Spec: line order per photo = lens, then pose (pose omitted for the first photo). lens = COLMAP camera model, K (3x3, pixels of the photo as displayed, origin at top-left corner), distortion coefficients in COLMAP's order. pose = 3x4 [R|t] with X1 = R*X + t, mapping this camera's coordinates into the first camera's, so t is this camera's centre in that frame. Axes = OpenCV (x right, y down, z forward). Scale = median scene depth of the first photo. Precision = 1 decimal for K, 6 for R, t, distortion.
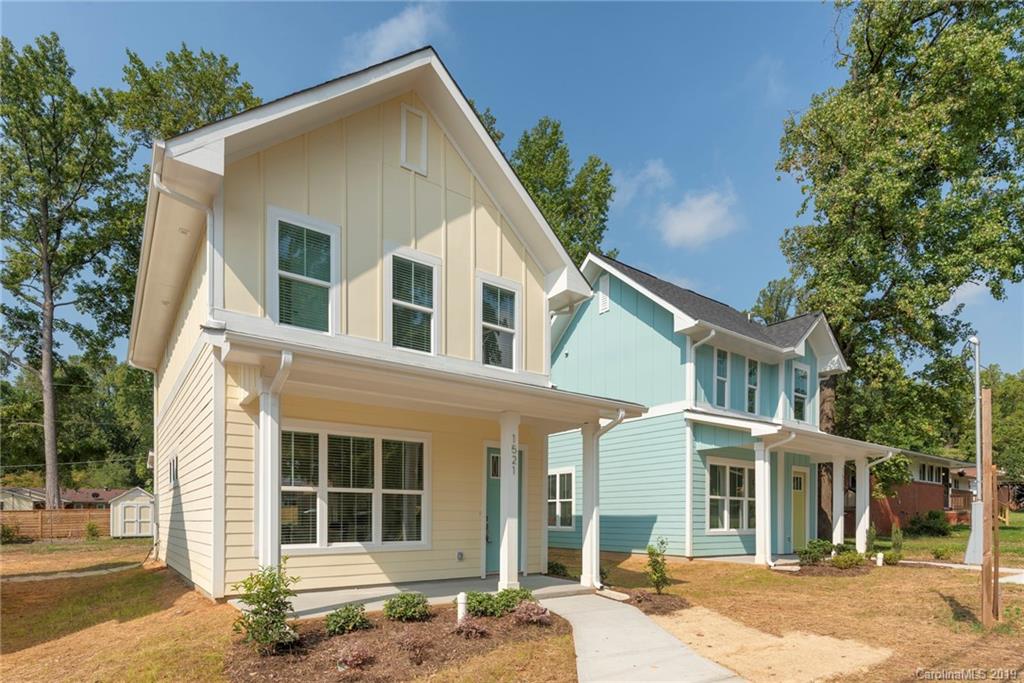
lens RADIAL K [[572.0, 0, 512.5], [0, 572.0, 354.2], [0, 0, 1]] dist [0.000284, 0.000037]
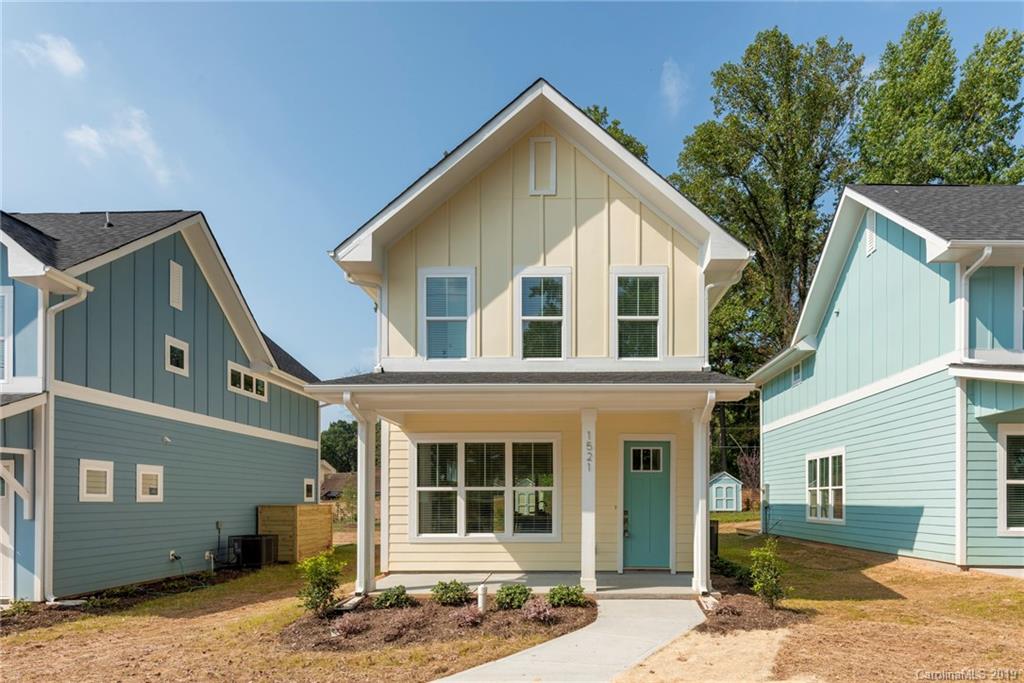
lens RADIAL K [[542.2, 0, 513.9], [0, 542.2, 341.7], [0, 0, 1]] dist [-0.000718, -0.001674]
pose [[0.768571, -0.181423, -0.613501, 0.375096], [0.177524, 0.981769, -0.067931, 0.019261], [0.614641, -0.056701, 0.786767, 0.127212]]
